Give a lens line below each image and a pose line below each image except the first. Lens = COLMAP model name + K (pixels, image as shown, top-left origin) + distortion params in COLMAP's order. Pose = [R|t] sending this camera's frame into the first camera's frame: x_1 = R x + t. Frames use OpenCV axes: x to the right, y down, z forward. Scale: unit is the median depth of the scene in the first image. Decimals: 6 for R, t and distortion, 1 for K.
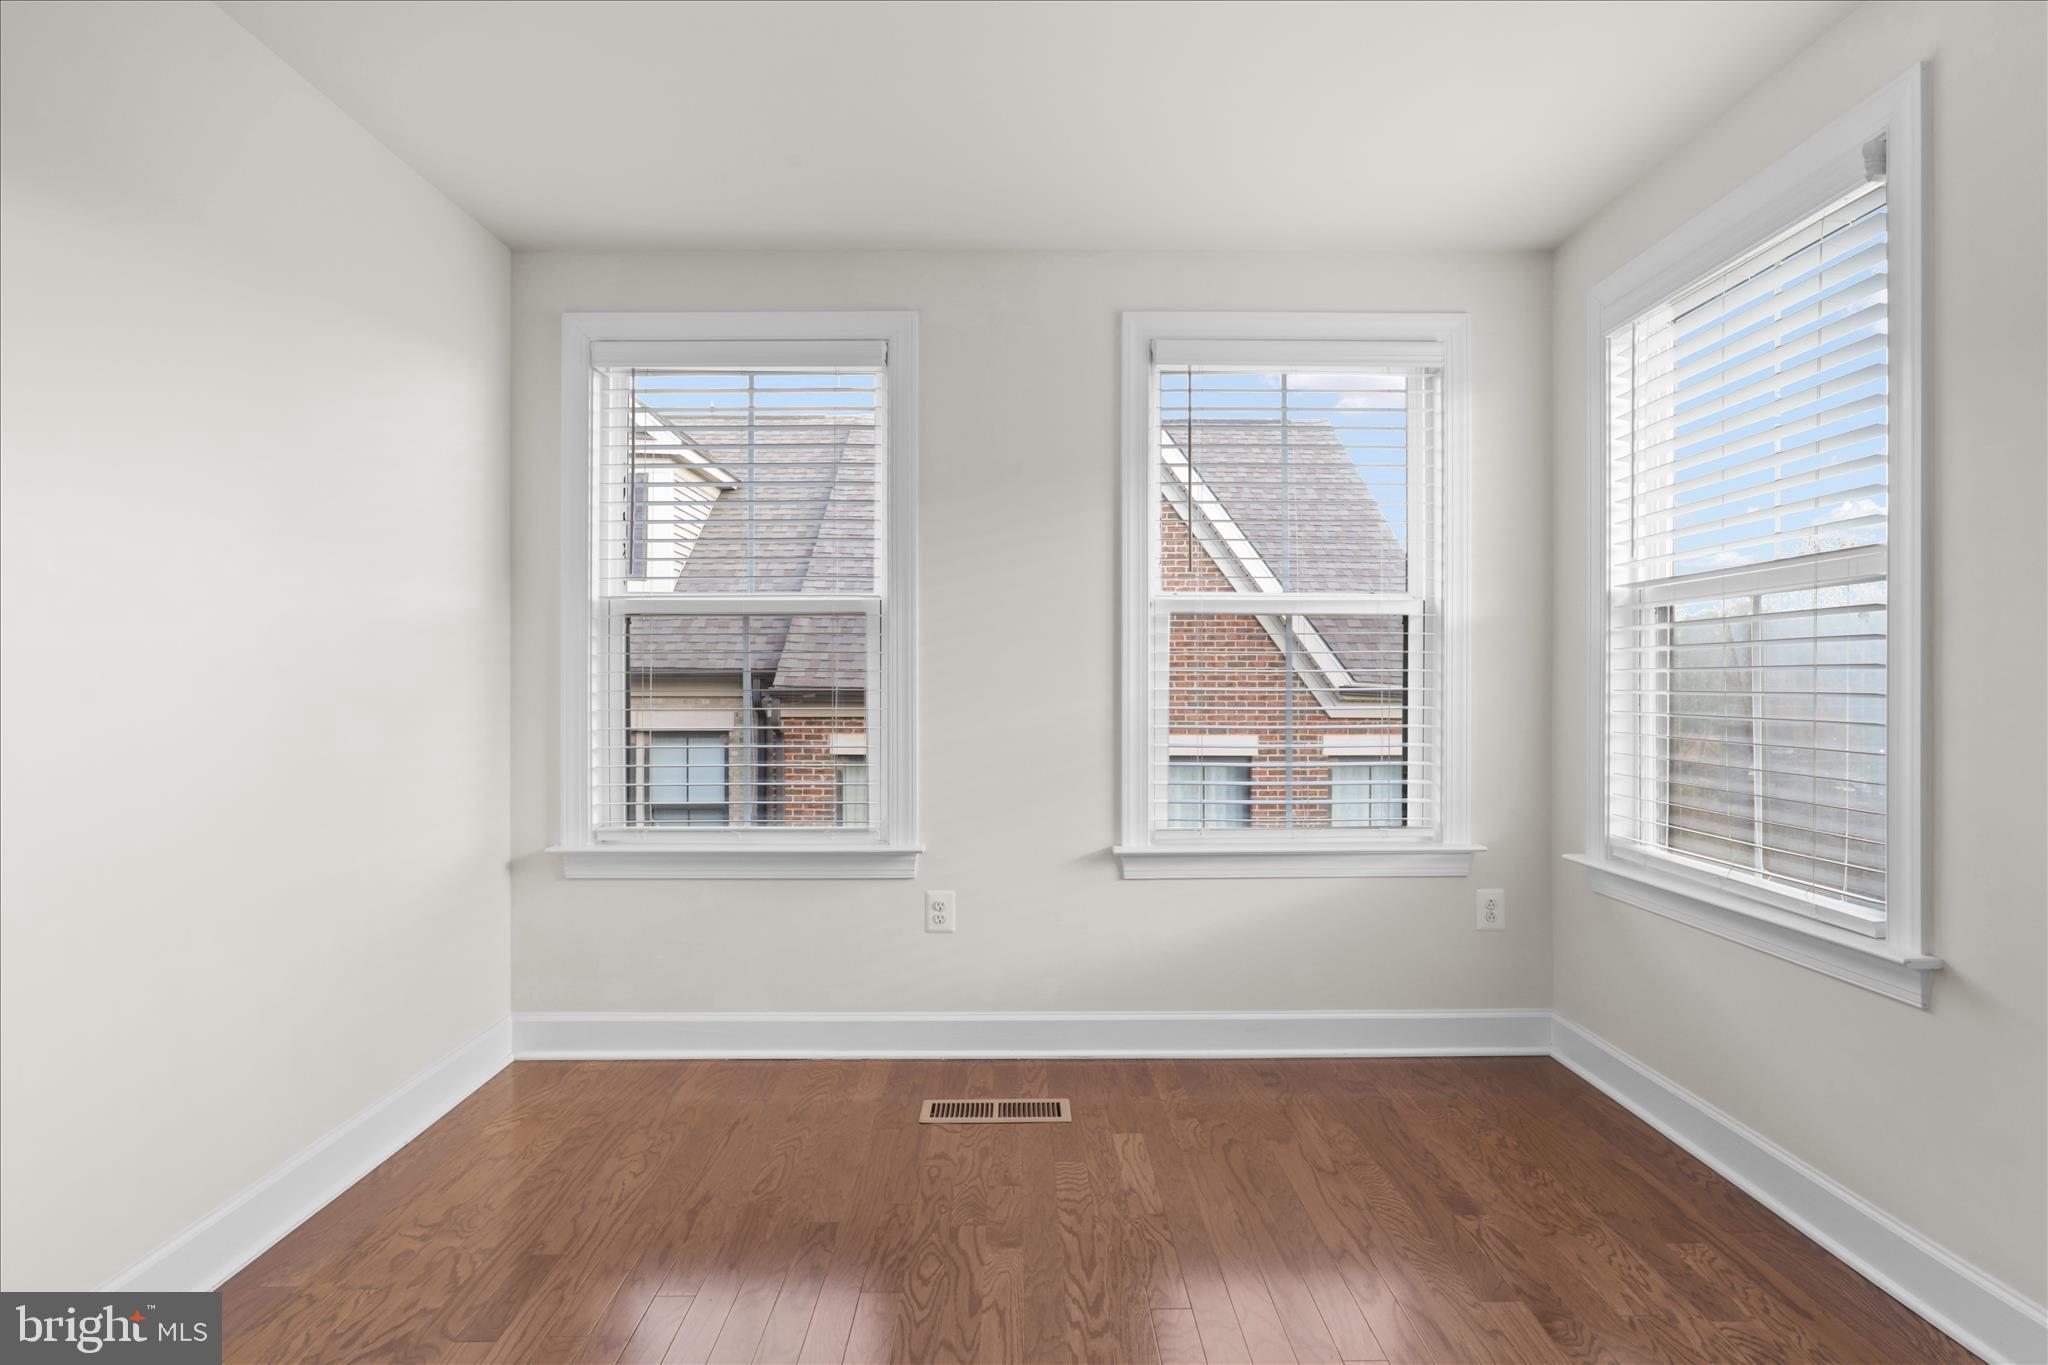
lens RADIAL K [[1014.3, 0, 1024.0], [0, 1014.3, 682.5], [0, 0, 1]] dist [-0.021160, 0.012758]
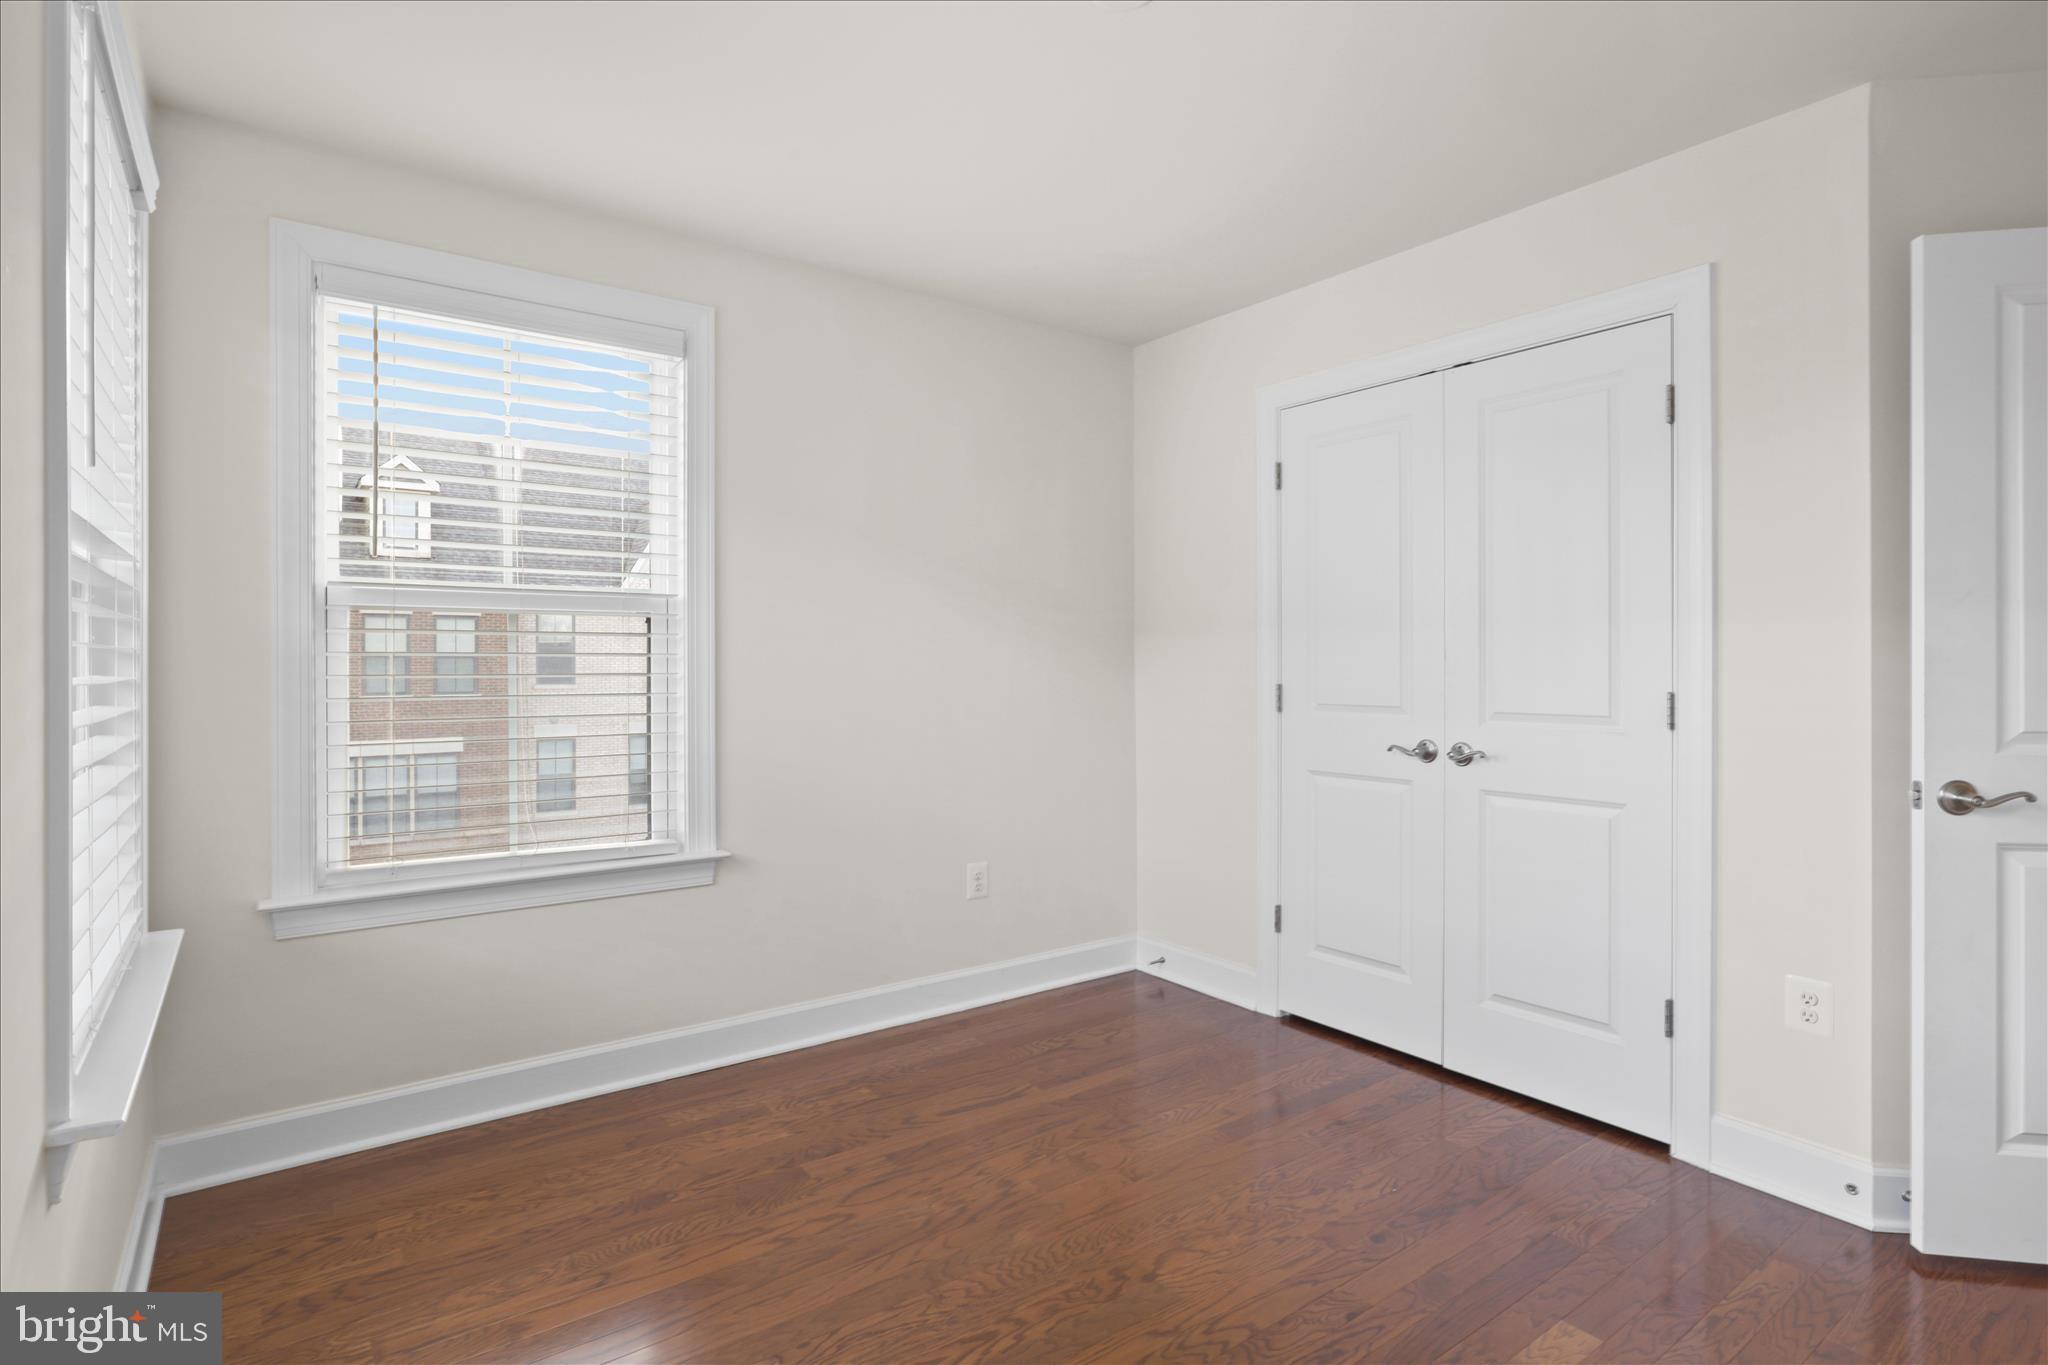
lens RADIAL K [[1026.8, 0, 1028.6], [0, 1026.8, 675.9], [0, 0, 1]] dist [-0.003710, 0.008062]
pose [[-0.586770, -0.010029, 0.809691, -0.498663], [-0.002562, 0.999941, 0.010529, -0.022915], [-0.809750, 0.004104, -0.586761, 1.018522]]
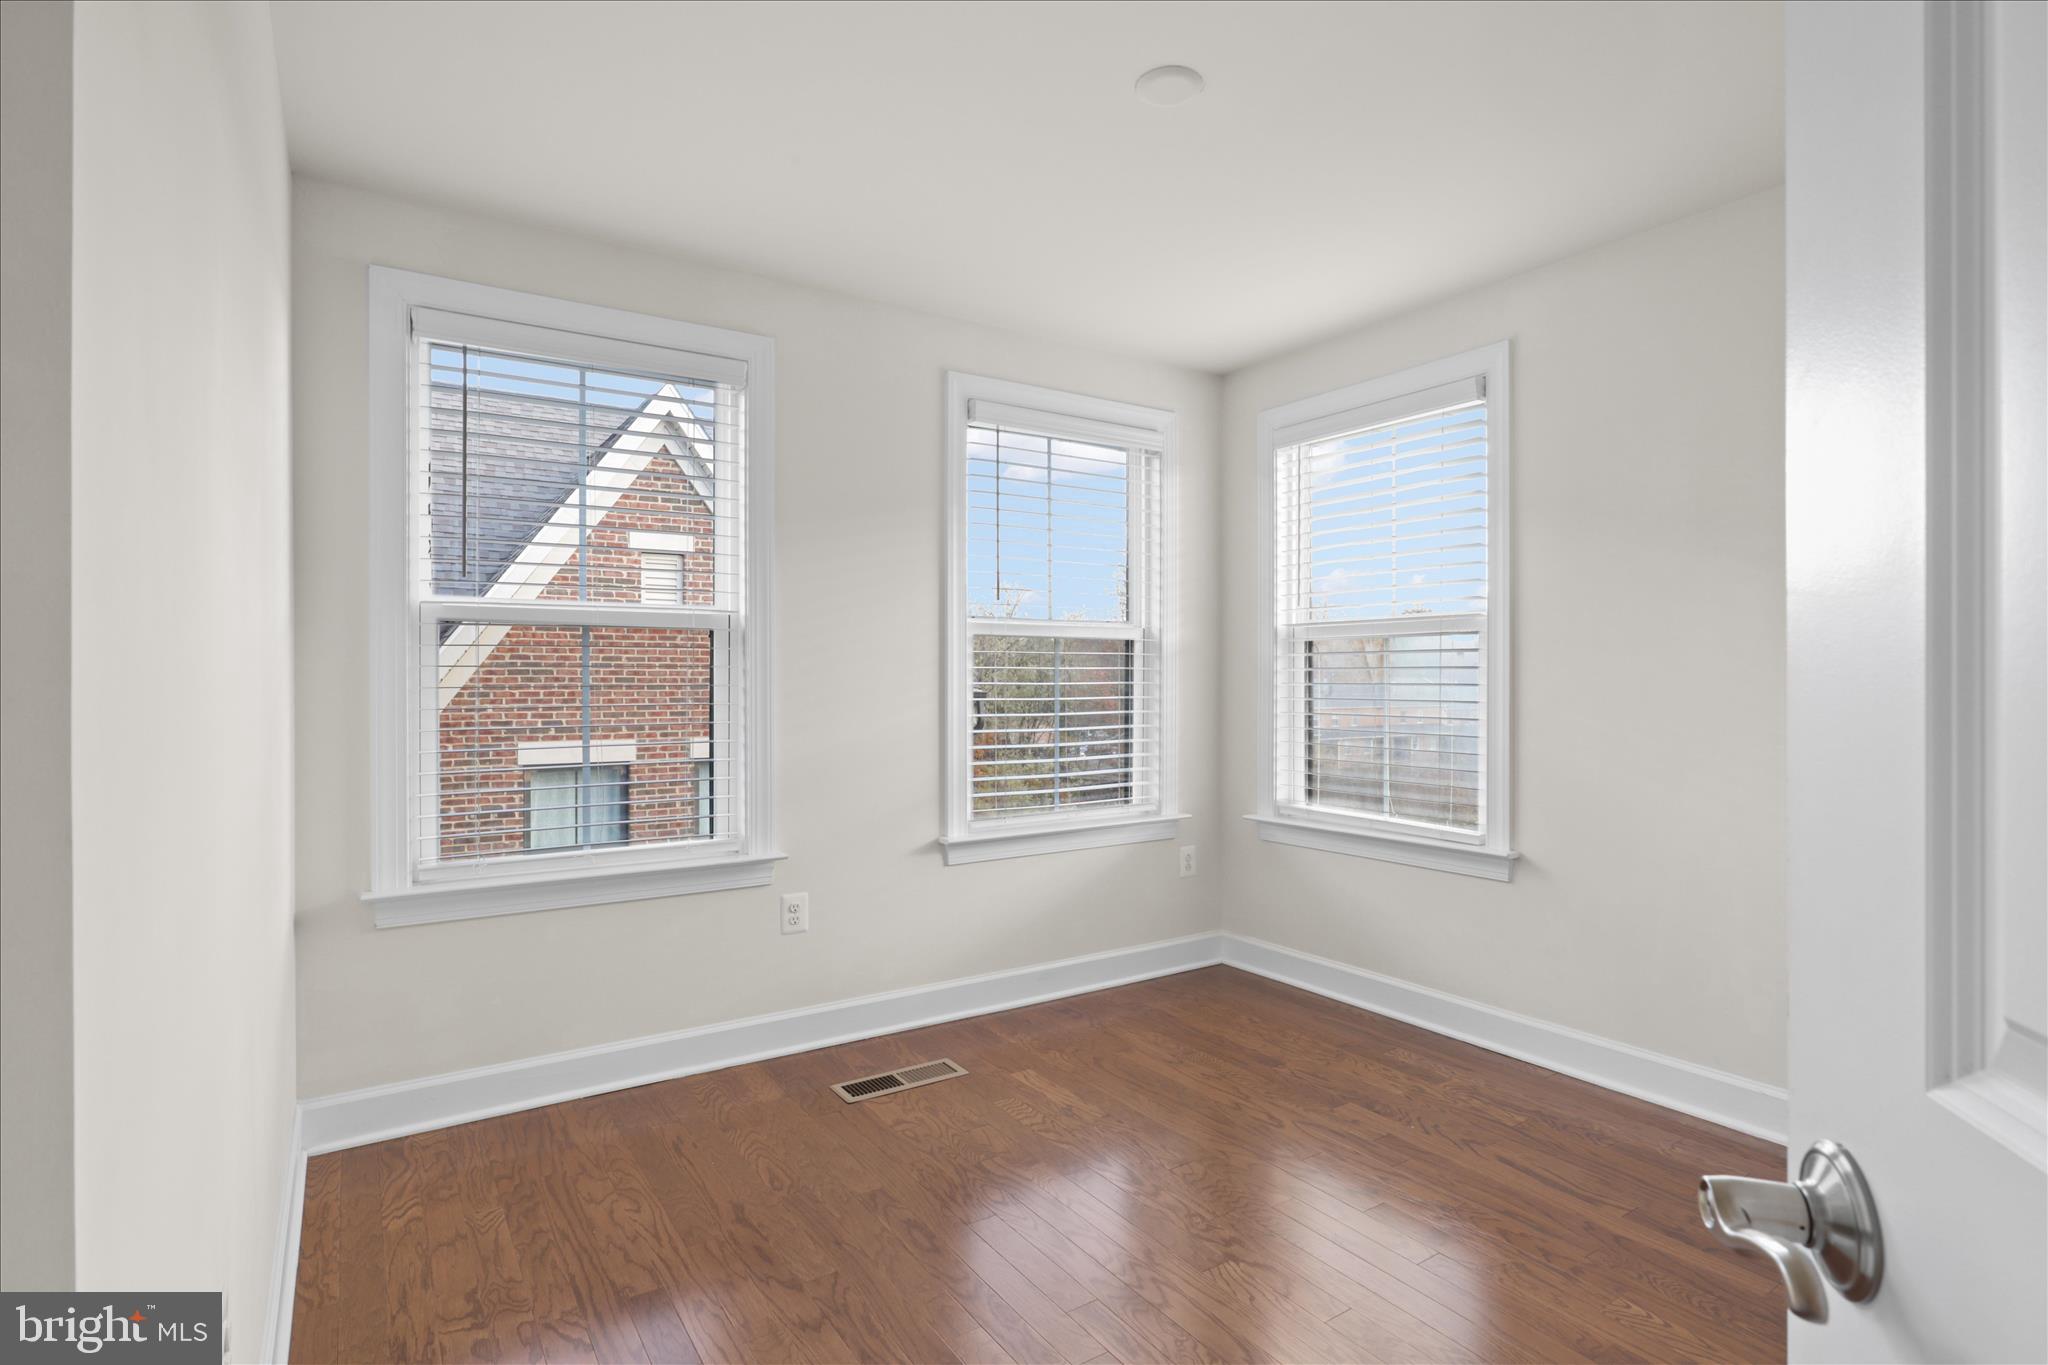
lens RADIAL K [[1013.3, 0, 1018.5], [0, 1013.3, 686.7], [0, 0, 1]] dist [-0.019752, 0.009909]
pose [[0.841583, -0.004589, 0.540109, -0.498739], [0.001231, 0.999978, 0.006577, -0.017461], [-0.540127, -0.004871, 0.841569, -0.008535]]
